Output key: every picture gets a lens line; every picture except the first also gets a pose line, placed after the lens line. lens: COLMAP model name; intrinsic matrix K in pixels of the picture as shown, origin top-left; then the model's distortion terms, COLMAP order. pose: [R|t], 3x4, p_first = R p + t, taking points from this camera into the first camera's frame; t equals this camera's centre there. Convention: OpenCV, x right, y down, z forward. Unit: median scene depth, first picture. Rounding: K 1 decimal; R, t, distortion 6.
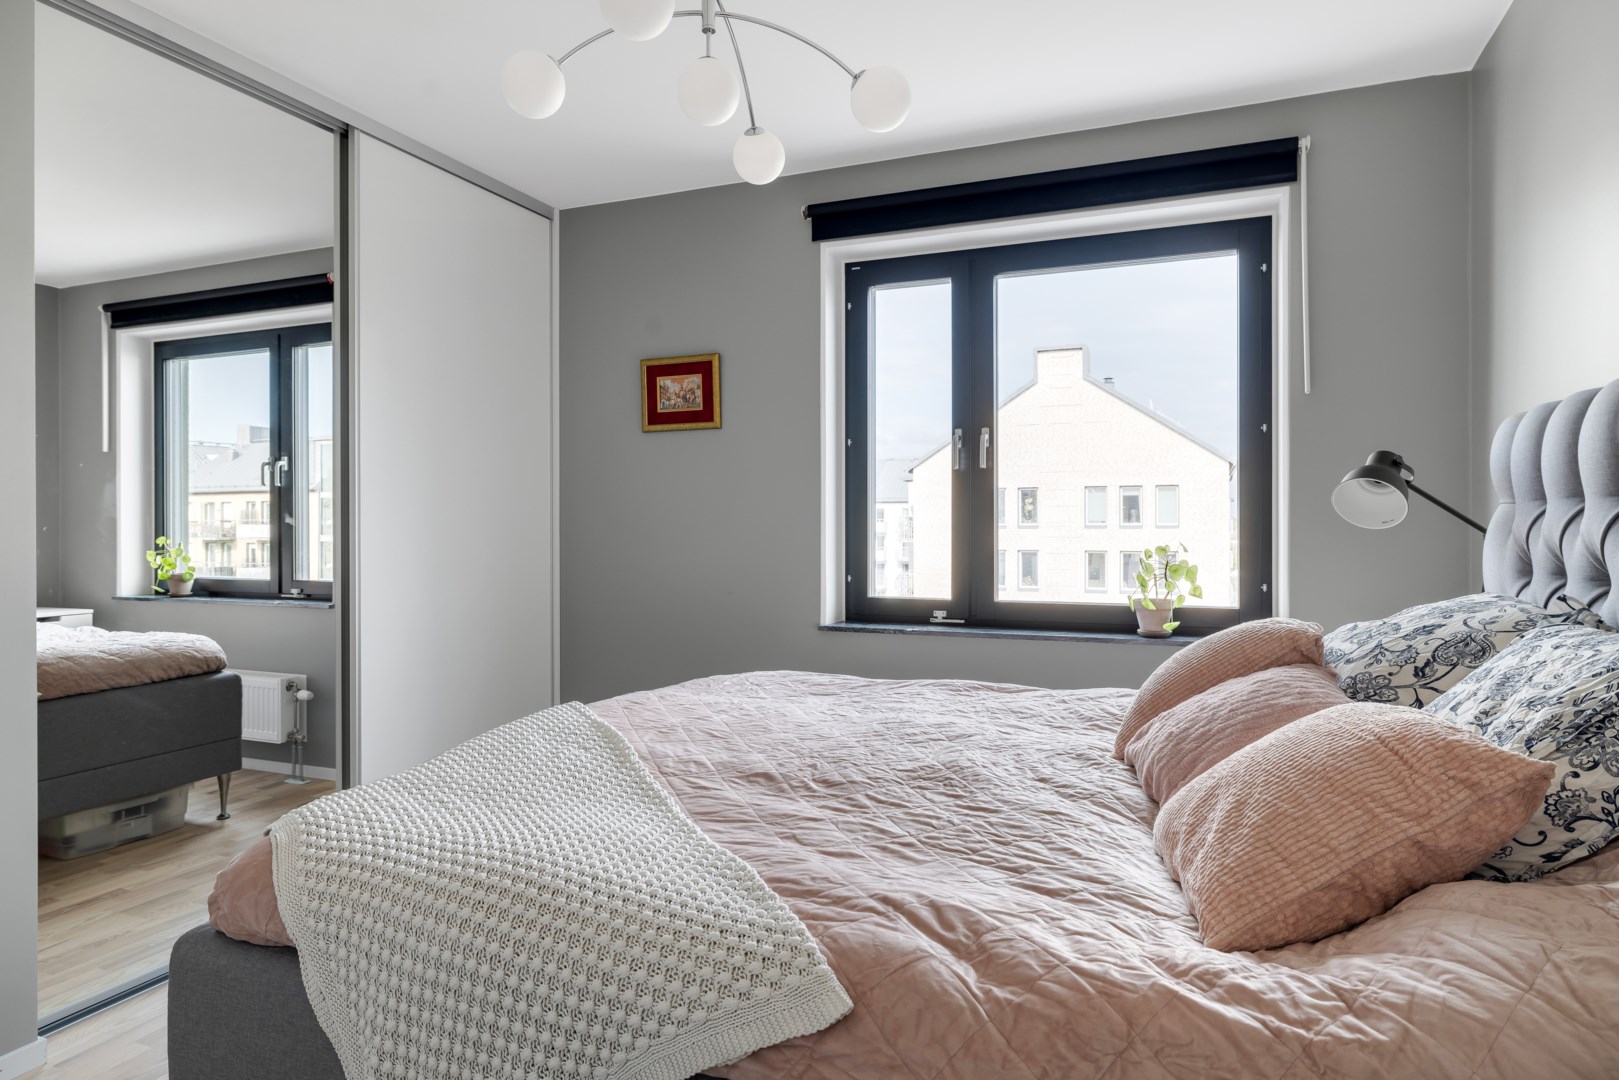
lens RADIAL K [[964.0, 0, 810.4], [0, 964.0, 521.1], [0, 0, 1]] dist [-0.001140, -0.000558]
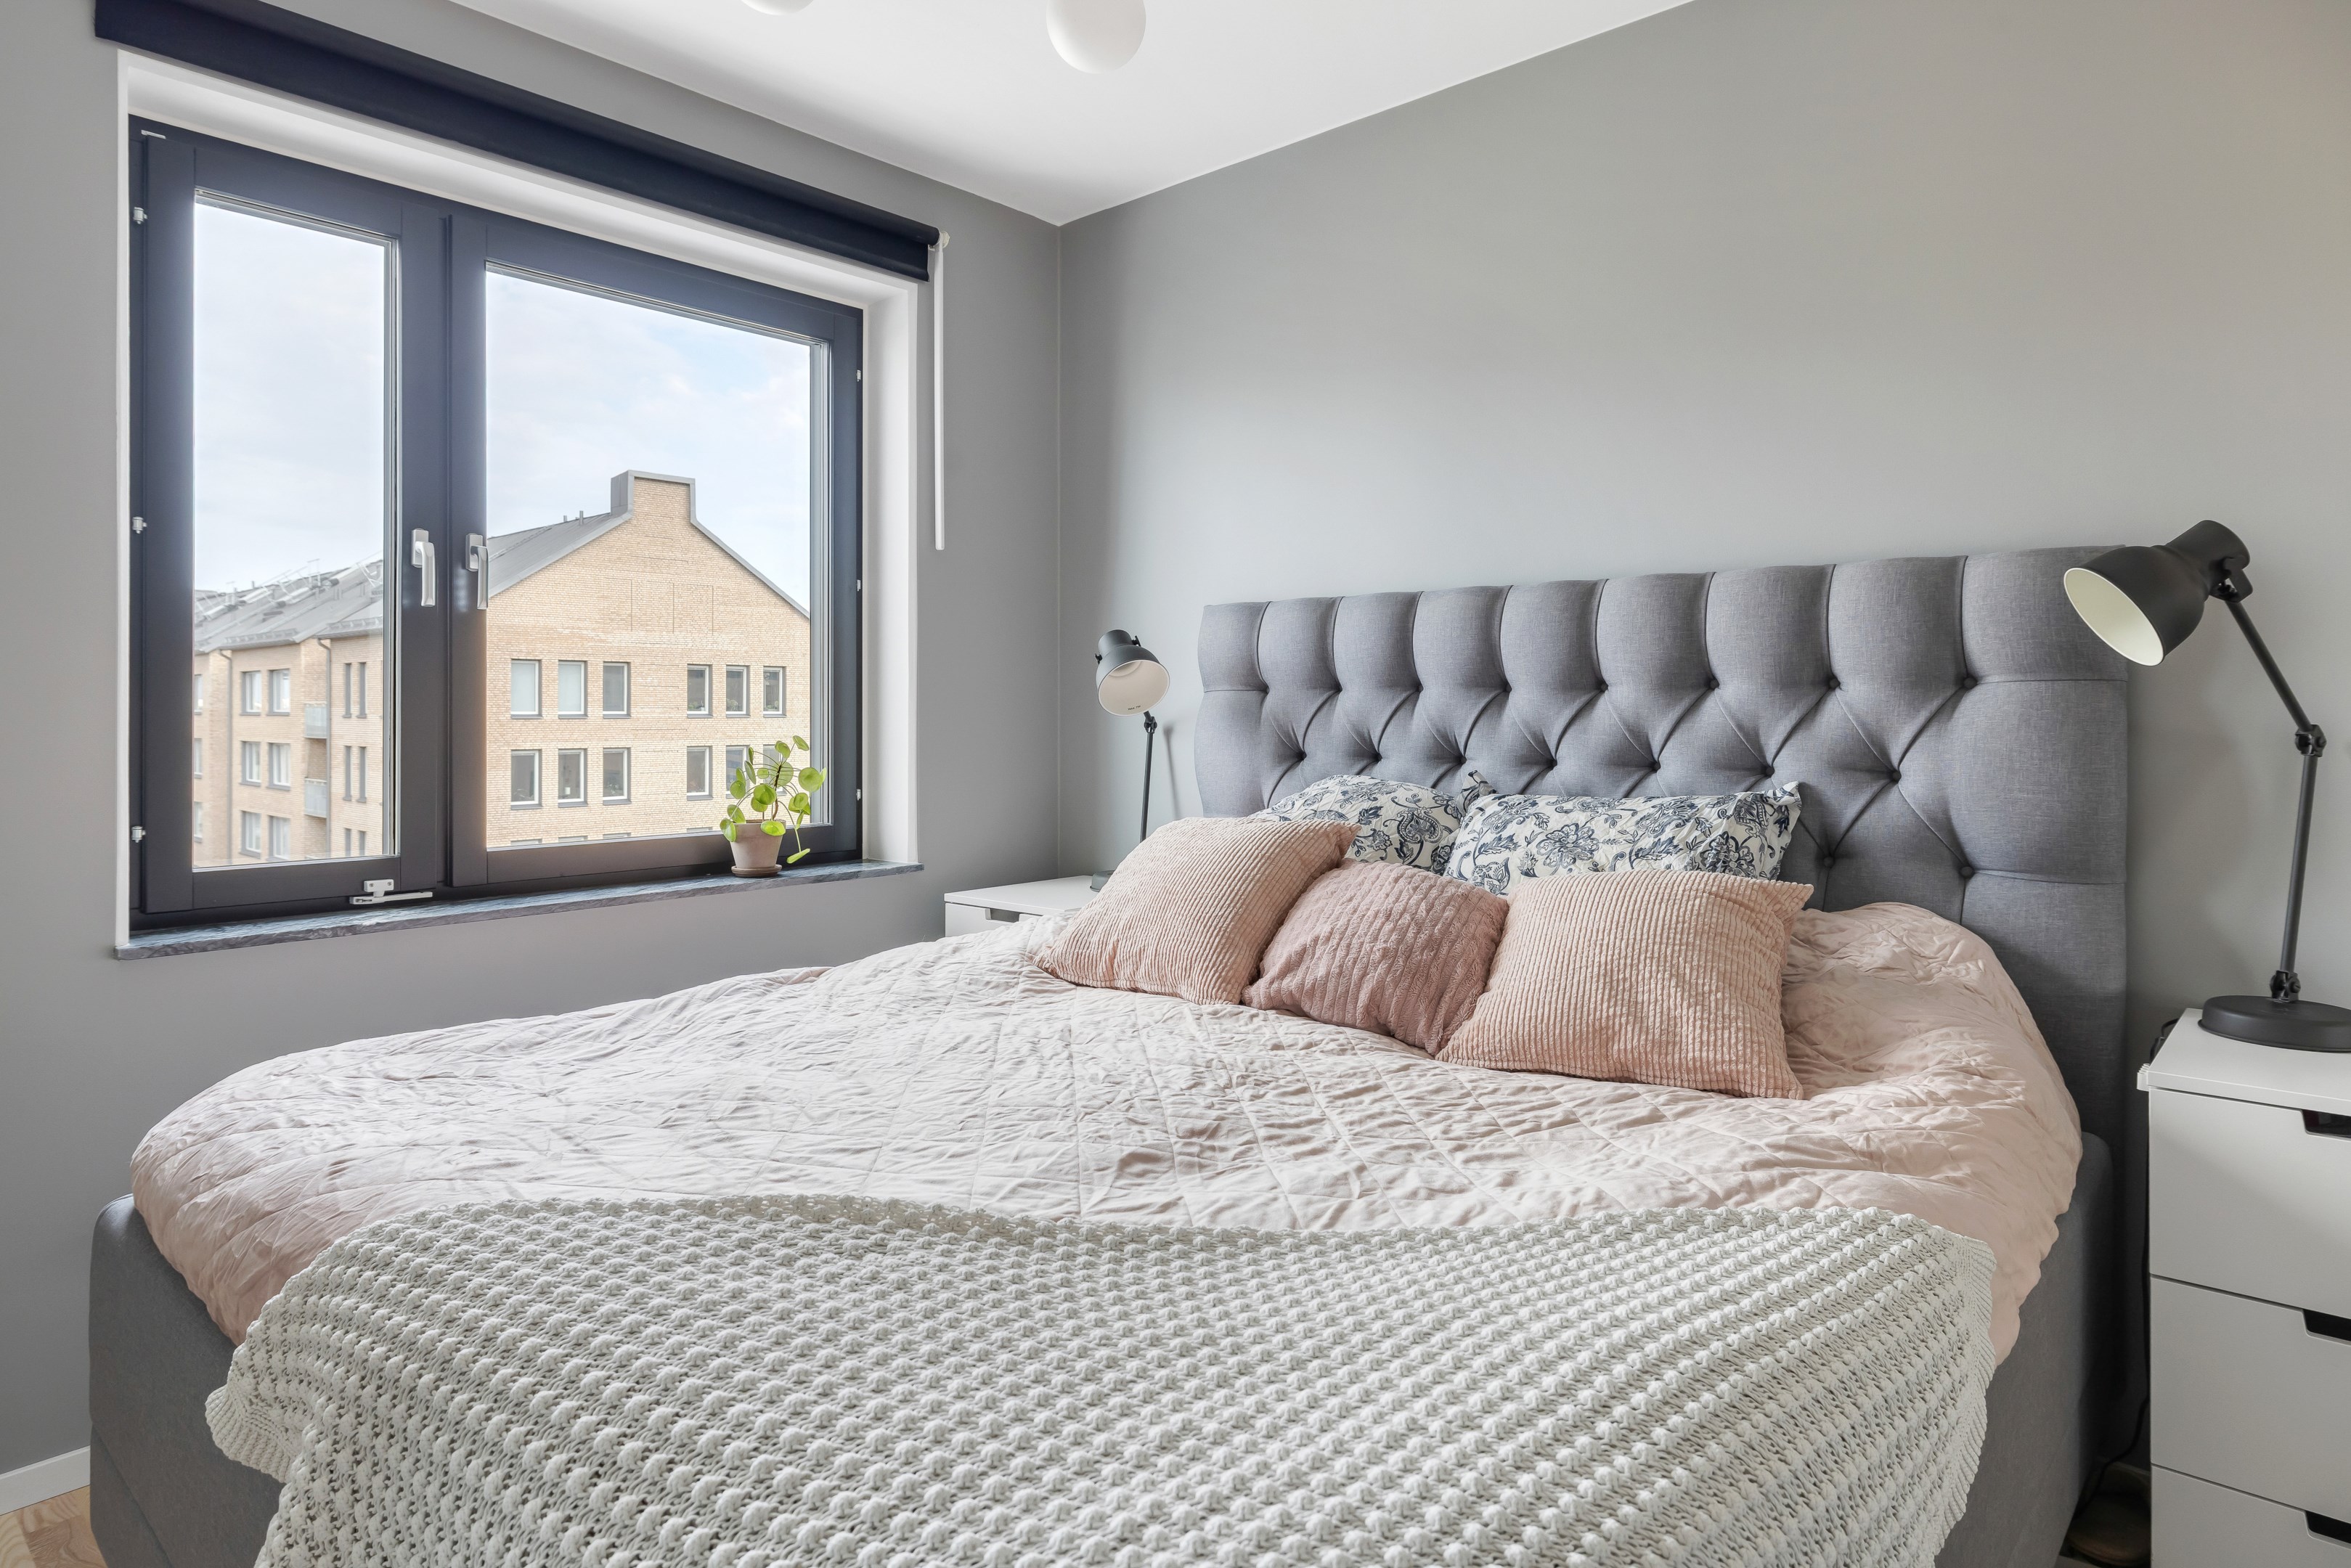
lens RADIAL K [[1319.9, 0, 1177.9], [0, 1319.9, 698.6], [0, 0, 1]] dist [0.000816, -0.000593]
pose [[0.336582, 0.007600, 0.941624, -0.441794], [0.000295, 0.999967, -0.008176, 0.003087], [-0.941654, 0.003030, 0.336568, 0.420426]]
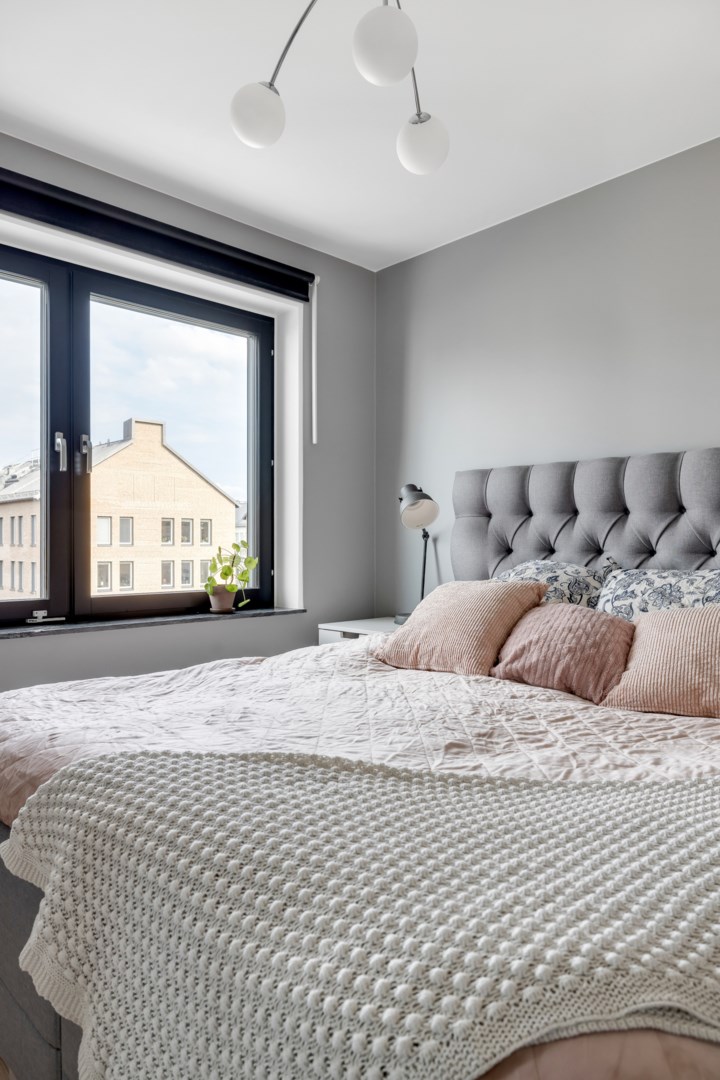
lens RADIAL K [[703.5, 0, 360.0], [0, 703.5, 540.0], [0, 0, 1]] dist [0.001921, 0.002065]
pose [[0.411060, 0.002325, 0.911606, -0.458585], [0.000341, 0.999996, -0.002704, 0.024929], [-0.911608, 0.001422, 0.411057, 0.453682]]
